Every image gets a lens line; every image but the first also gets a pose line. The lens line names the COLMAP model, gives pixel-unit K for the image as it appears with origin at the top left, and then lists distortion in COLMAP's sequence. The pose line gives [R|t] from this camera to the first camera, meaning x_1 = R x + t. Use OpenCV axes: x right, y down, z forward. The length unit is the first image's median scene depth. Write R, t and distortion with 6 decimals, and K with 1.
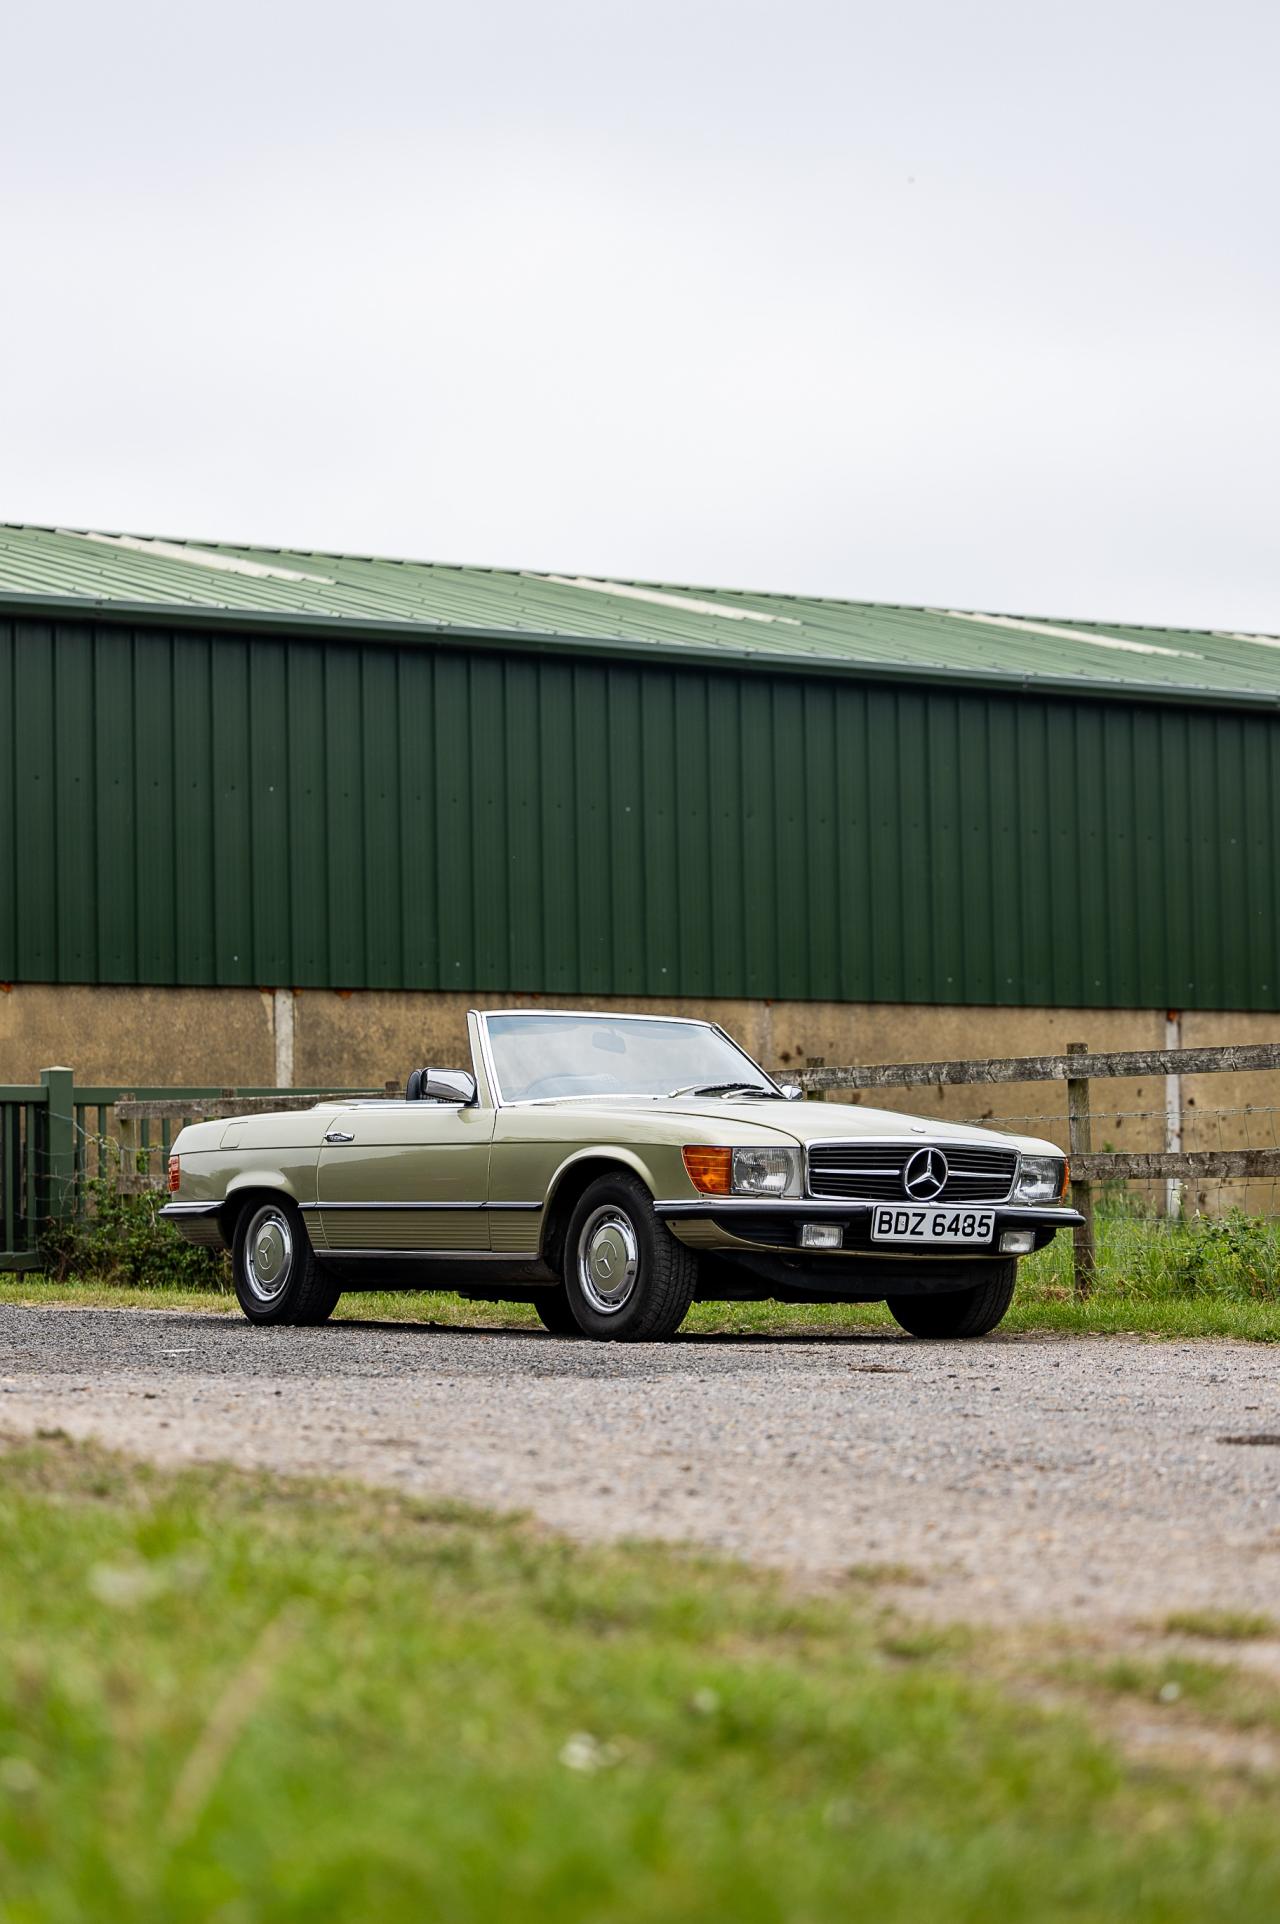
lens RADIAL K [[4472.6, 0, 644.4], [0, 4472.6, 964.6], [0, 0, 1]] dist [-0.028335, 0.104392]
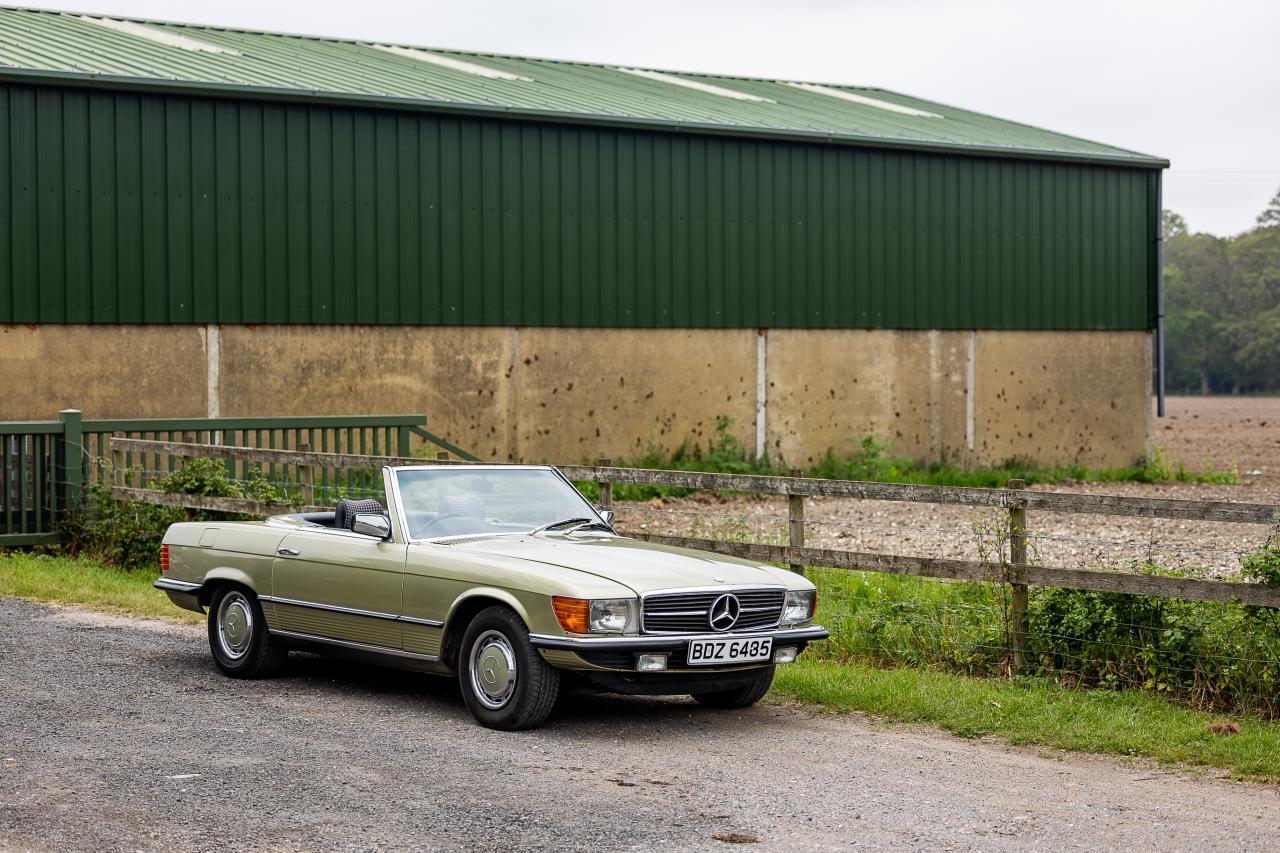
lens RADIAL K [[2538.6, 0, 652.1], [0, 2538.6, 424.3], [0, 0, 1]] dist [0.003579, 0.069208]
pose [[0.994767, 0.007140, 0.101916, -0.023708], [-0.015393, 0.996642, 0.080424, -0.043869], [-0.100999, -0.081572, 0.991537, 0.132598]]
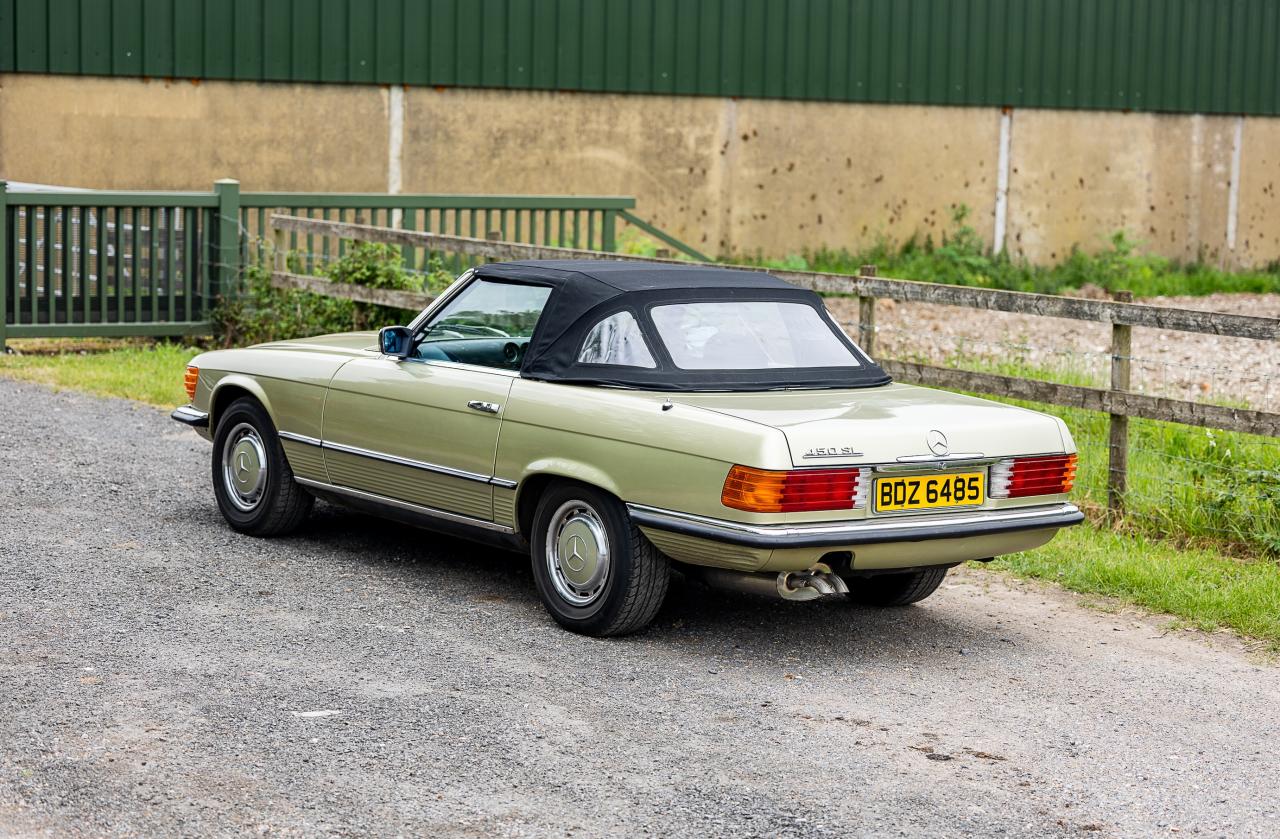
lens RADIAL K [[2562.7, 0, 634.1], [0, 2562.7, 421.1], [0, 0, 1]] dist [0.001724, 0.161538]
pose [[0.999092, 0.035775, 0.023120, -0.028106], [-0.039166, 0.984930, 0.168459, -0.037940], [-0.016745, -0.169211, 0.985437, 0.253888]]
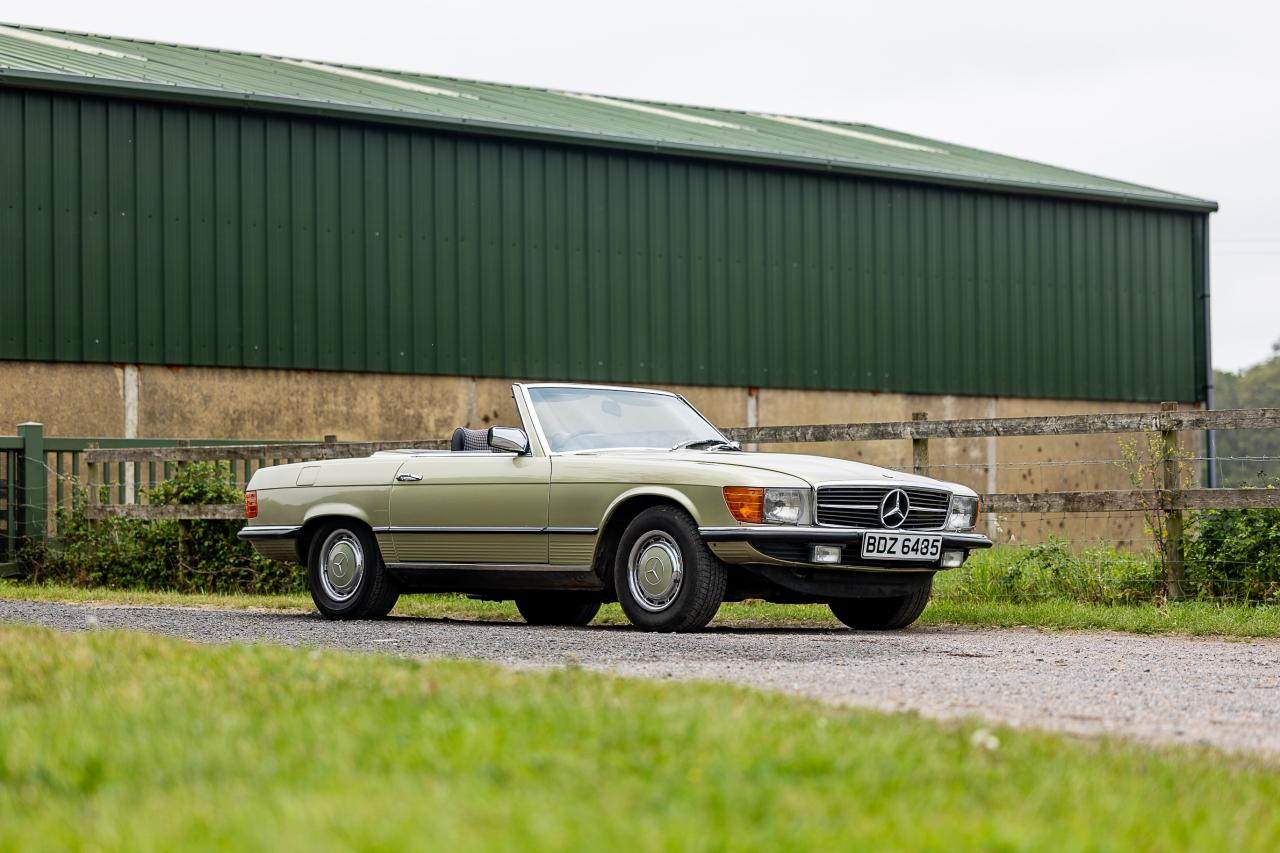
lens RADIAL K [[3261.5, 0, 637.5], [0, 3261.5, 427.4], [0, 0, 1]] dist [0.003956, 0.070085]
pose [[0.989786, 0.008866, 0.142288, -0.090957], [-0.012177, 0.999675, 0.022410, 0.000665], [-0.142043, -0.023914, 0.989572, 0.021475]]
